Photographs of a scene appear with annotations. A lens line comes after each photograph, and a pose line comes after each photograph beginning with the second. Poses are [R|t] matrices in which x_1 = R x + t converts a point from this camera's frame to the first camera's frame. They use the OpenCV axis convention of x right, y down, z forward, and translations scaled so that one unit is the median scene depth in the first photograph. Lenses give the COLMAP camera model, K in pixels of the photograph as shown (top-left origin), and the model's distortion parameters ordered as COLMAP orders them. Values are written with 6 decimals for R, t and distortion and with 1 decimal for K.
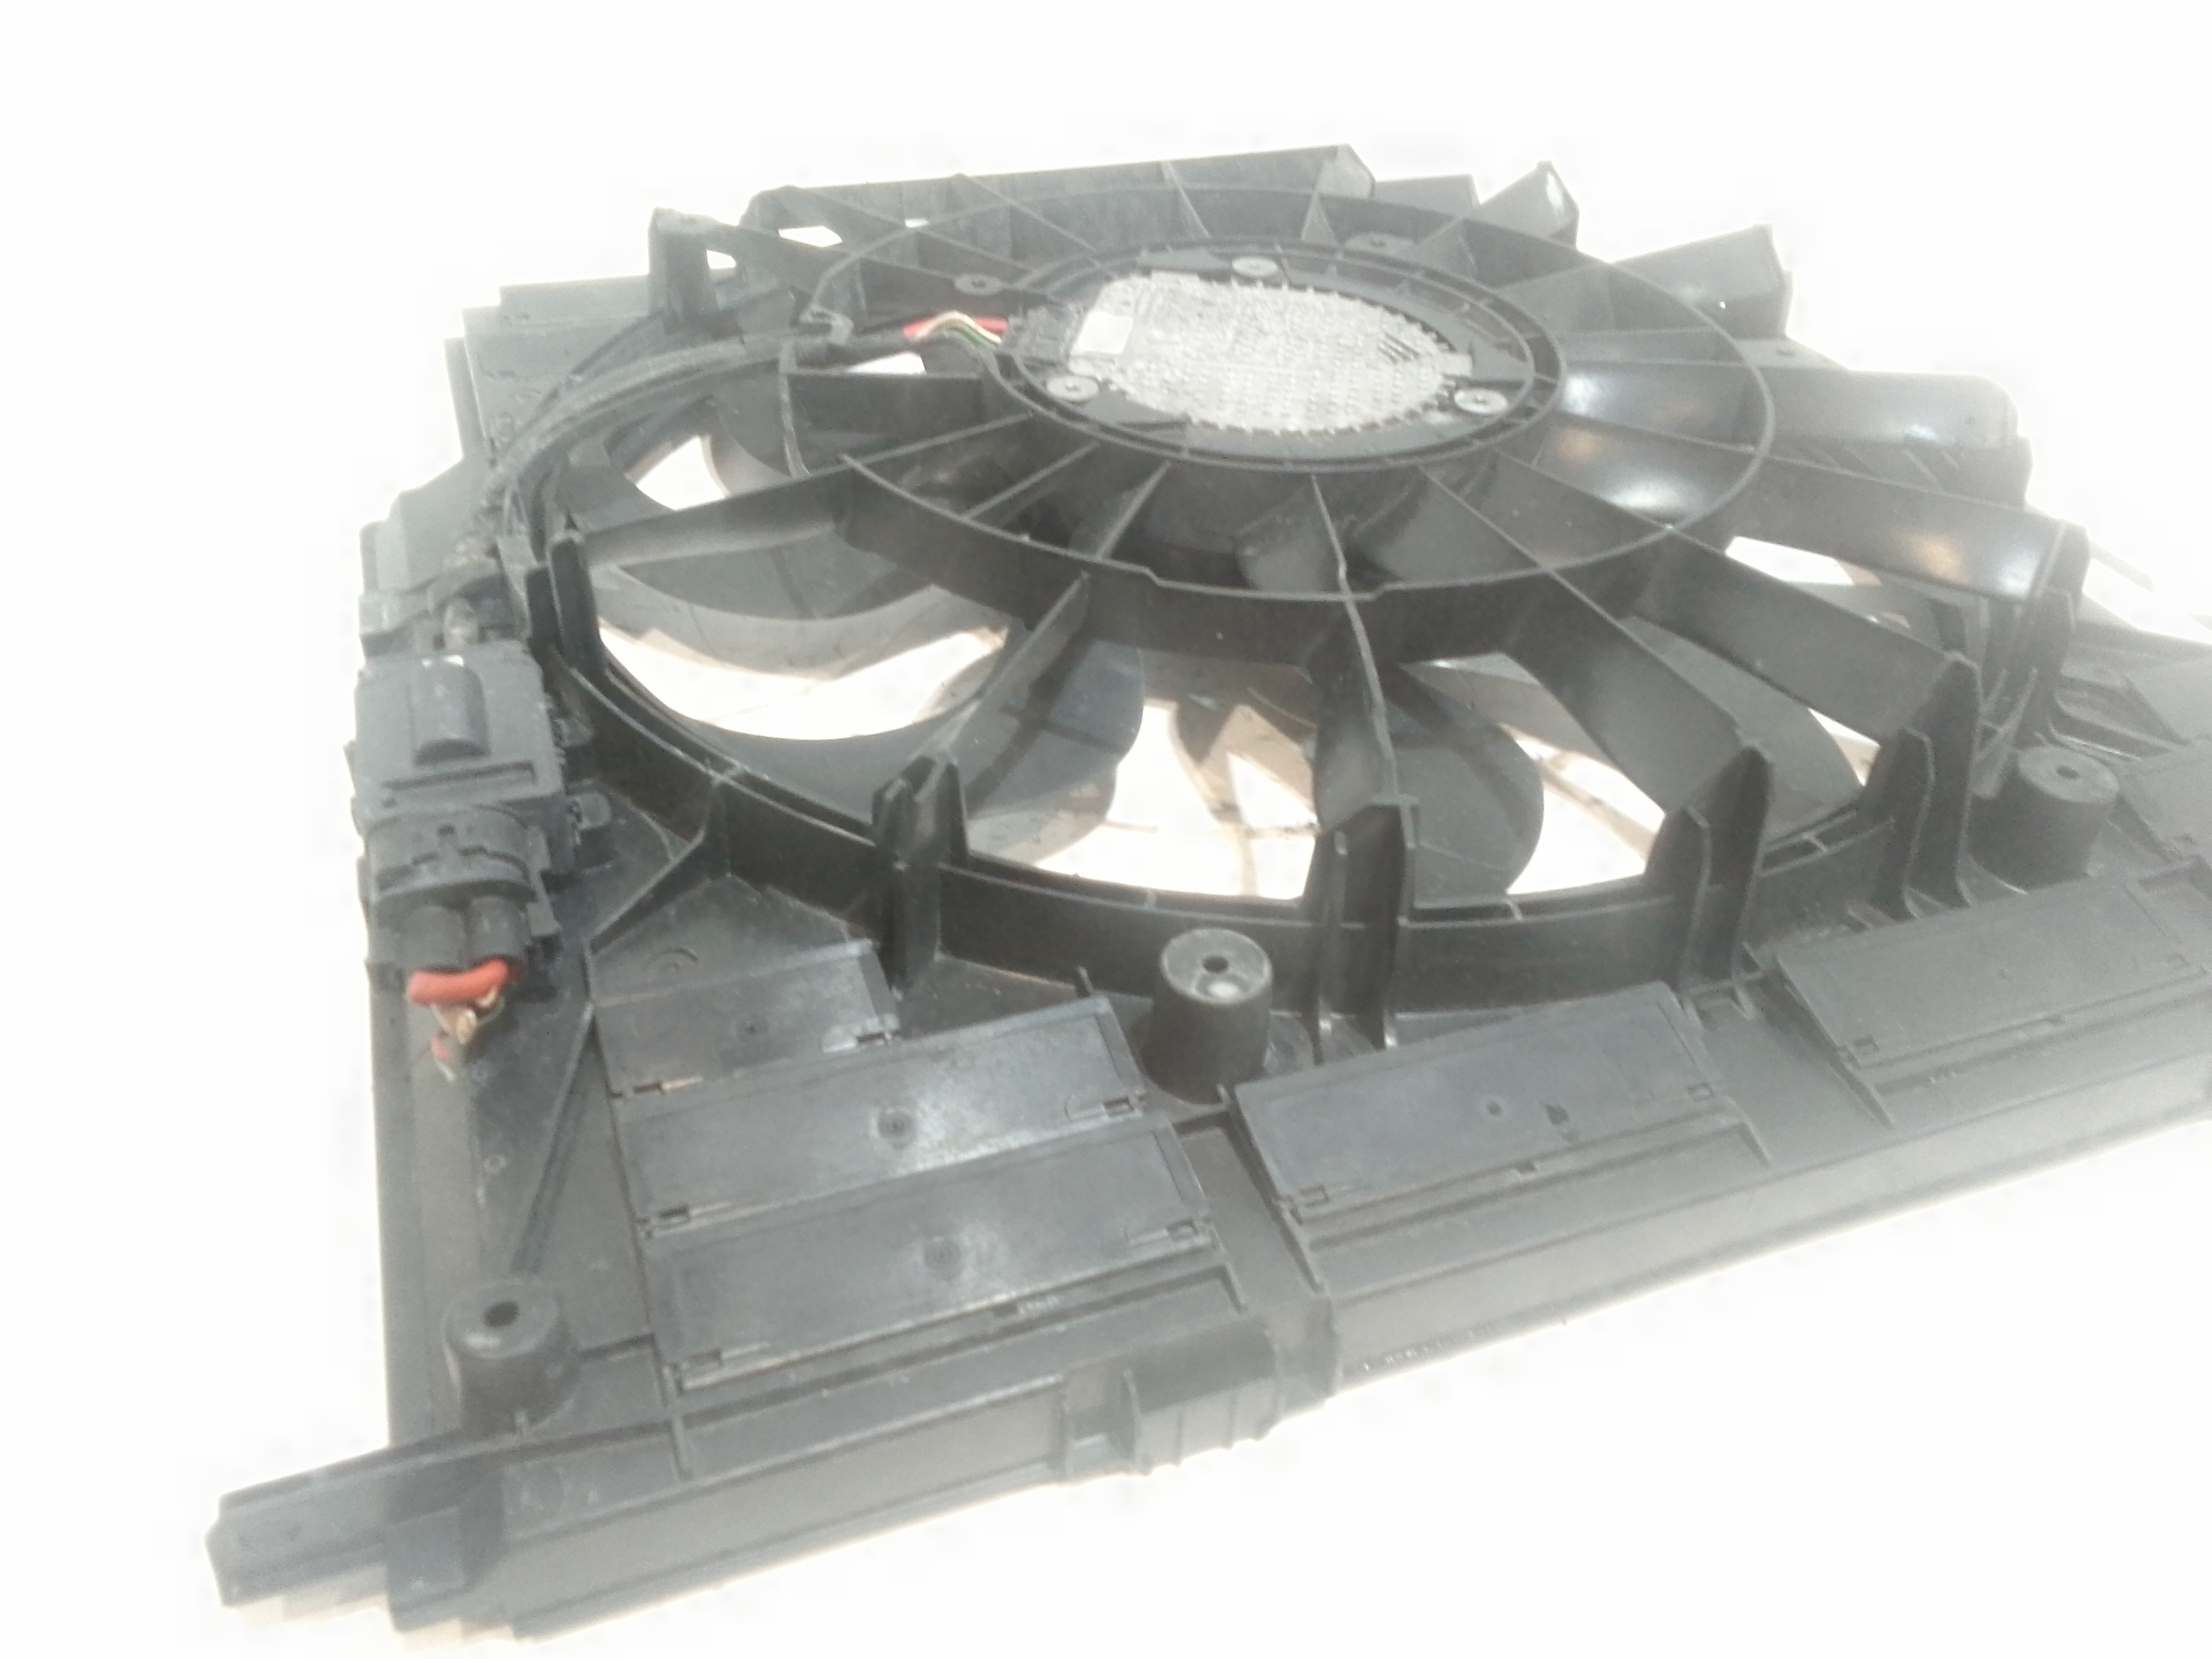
lens RADIAL K [[1766.4, 0, 1106.0], [0, 1766.4, 829.5], [0, 0, 1]] dist [0.071375, -0.129903]
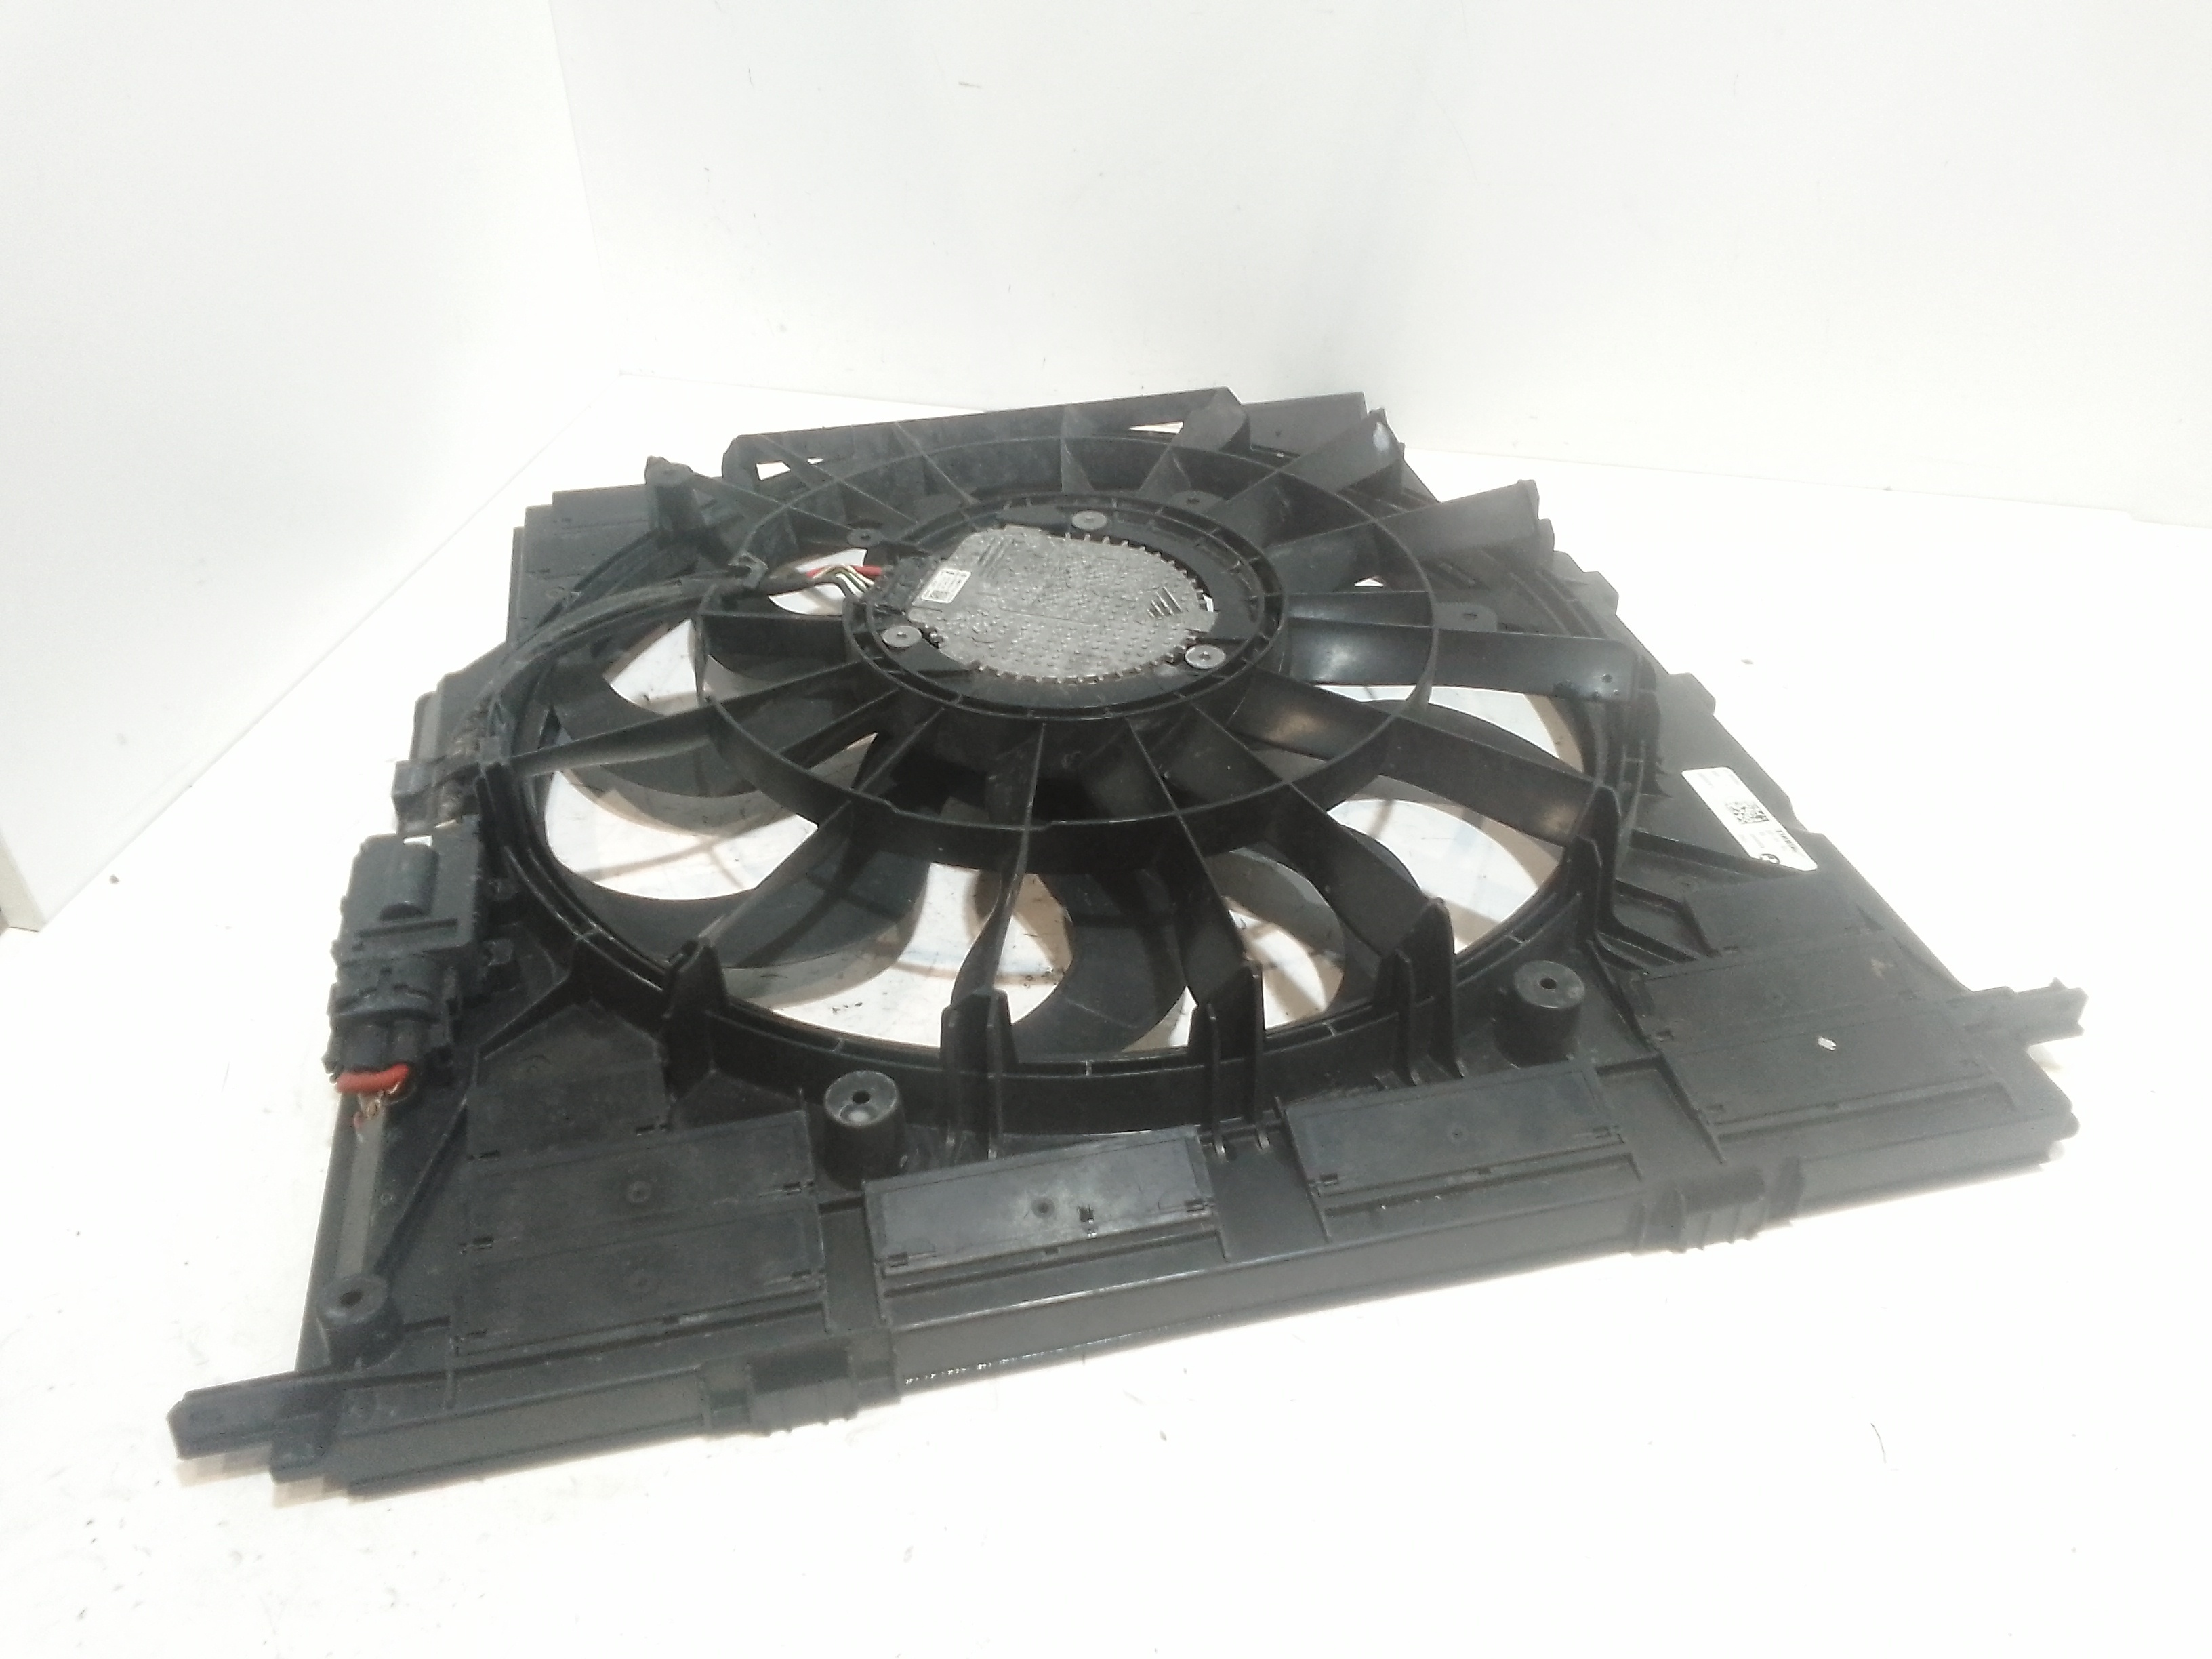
lens RADIAL K [[1766.4, 0, 1106.0], [0, 1766.4, 829.5], [0, 0, 1]] dist [0.071375, -0.129903]
pose [[0.991036, 0.048864, -0.124339, 0.350317], [-0.048571, 0.998805, 0.005390, -0.132439], [0.124453, 0.000698, 0.992225, -0.356661]]
